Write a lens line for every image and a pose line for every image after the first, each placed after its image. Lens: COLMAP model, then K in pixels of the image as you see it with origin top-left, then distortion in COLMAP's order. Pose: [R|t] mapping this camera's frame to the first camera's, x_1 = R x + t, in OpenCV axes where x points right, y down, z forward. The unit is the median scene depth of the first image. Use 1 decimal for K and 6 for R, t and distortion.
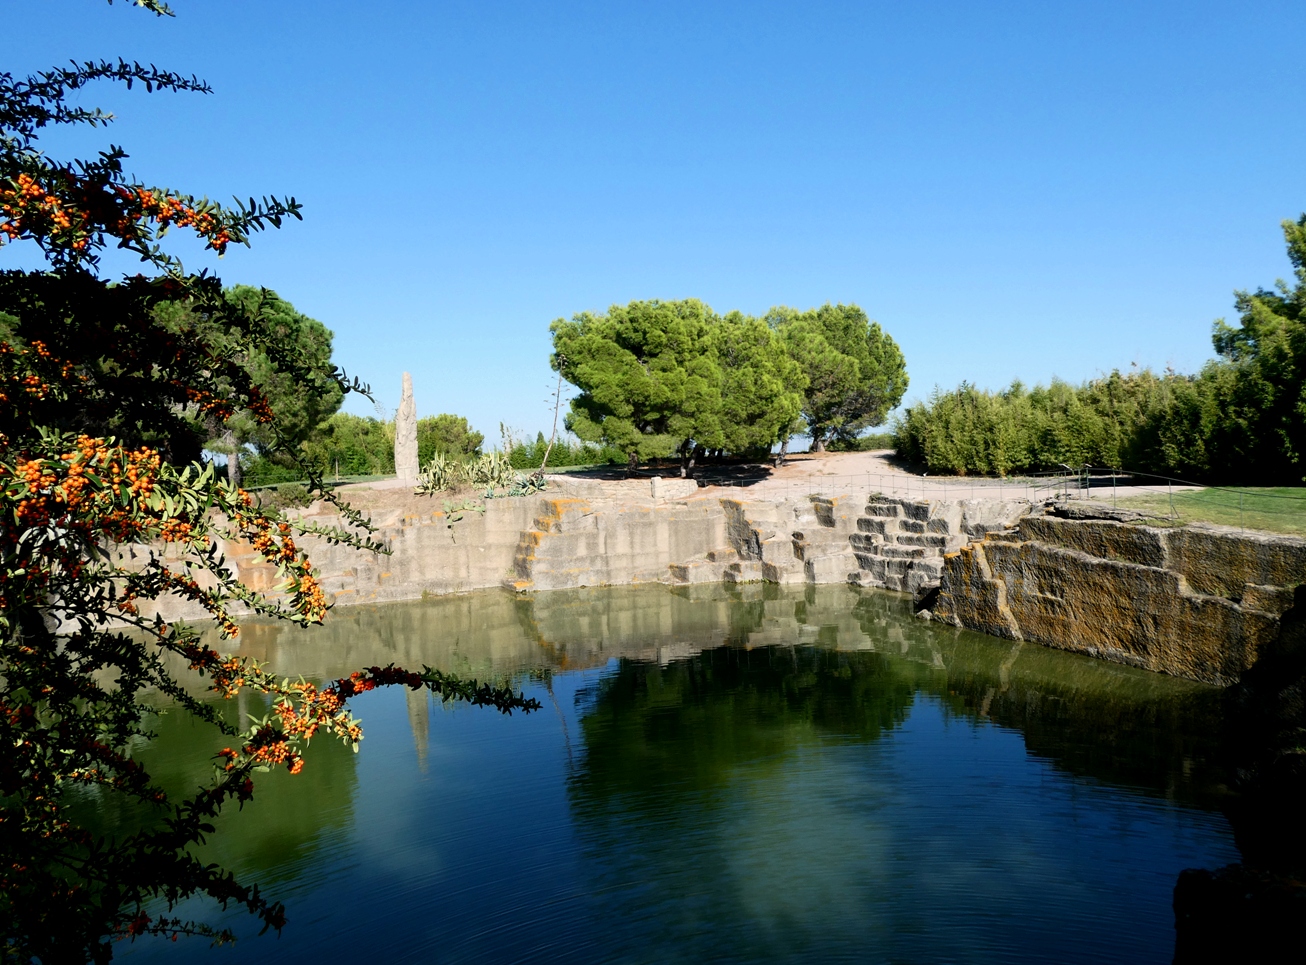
lens RADIAL K [[927.3, 0, 654.6], [0, 927.3, 483.2], [0, 0, 1]] dist [-0.004185, -0.004140]
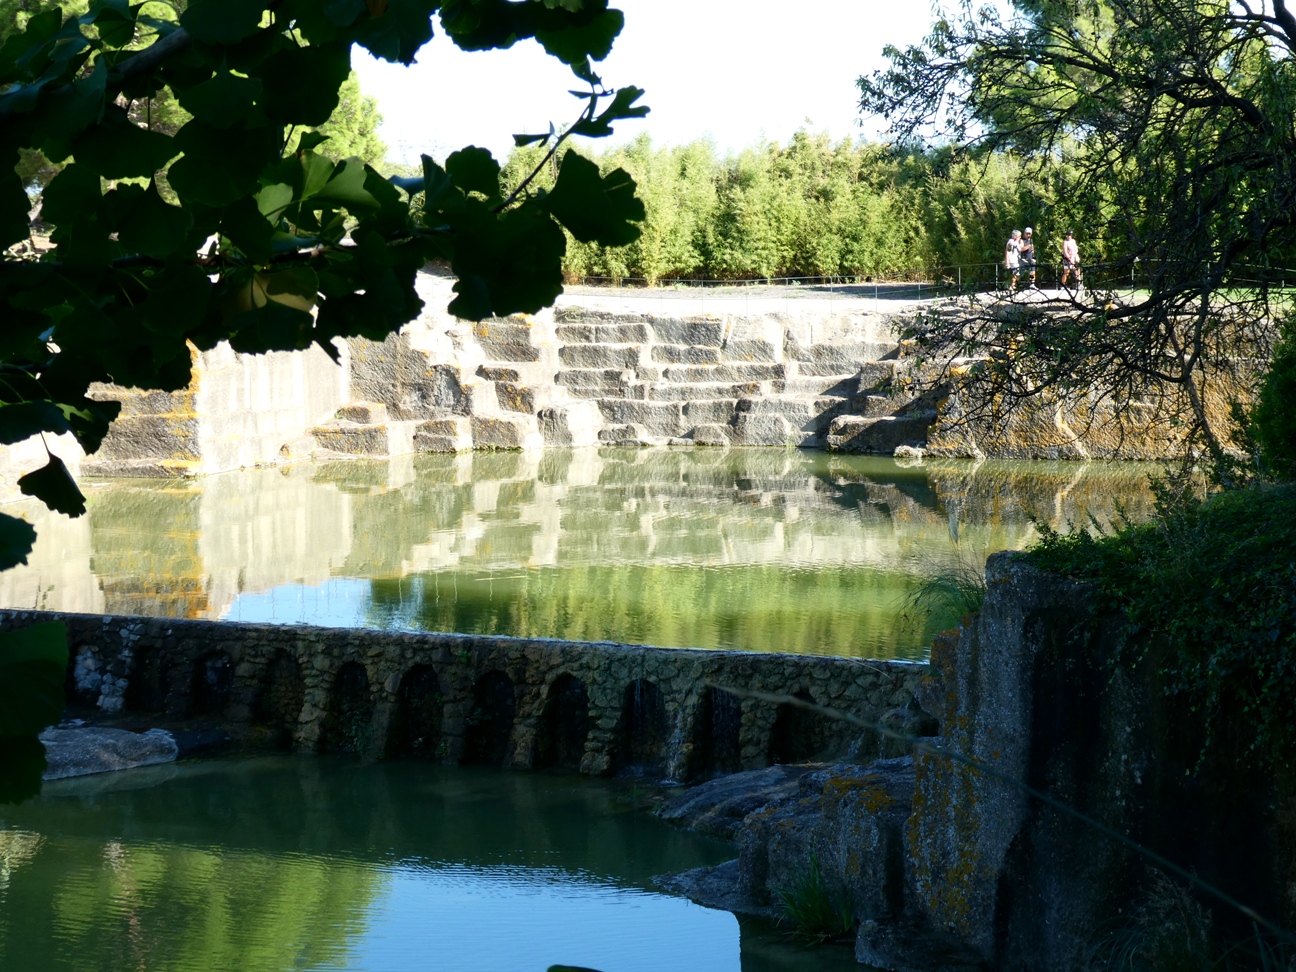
lens RADIAL K [[2811.4, 0, 645.3], [0, 2811.4, 486.1], [0, 0, 1]] dist [0.350802, 0.000000]
pose [[0.630597, -0.030284, 0.775519, -1.193889], [-0.001387, 0.999193, 0.040146, 0.055587], [-0.776109, -0.026392, 0.630046, -0.215518]]
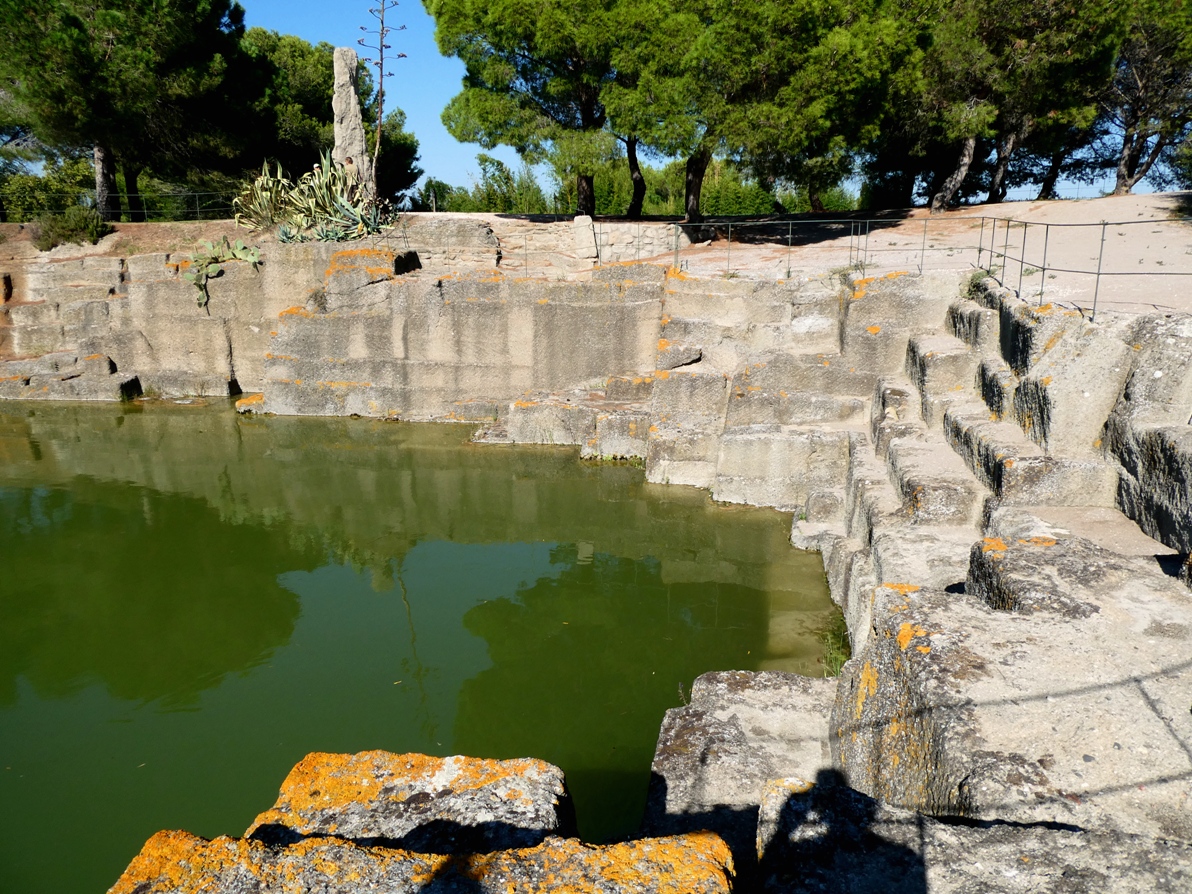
lens RADIAL K [[846.4, 0, 604.7], [0, 846.4, 449.4], [0, 0, 1]] dist [-0.004185, -0.004140]
pose [[0.869325, 0.159202, -0.467899, 0.279125], [-0.044666, 0.968134, 0.246419, 0.002724], [0.492219, -0.193319, 0.848733, 0.644883]]
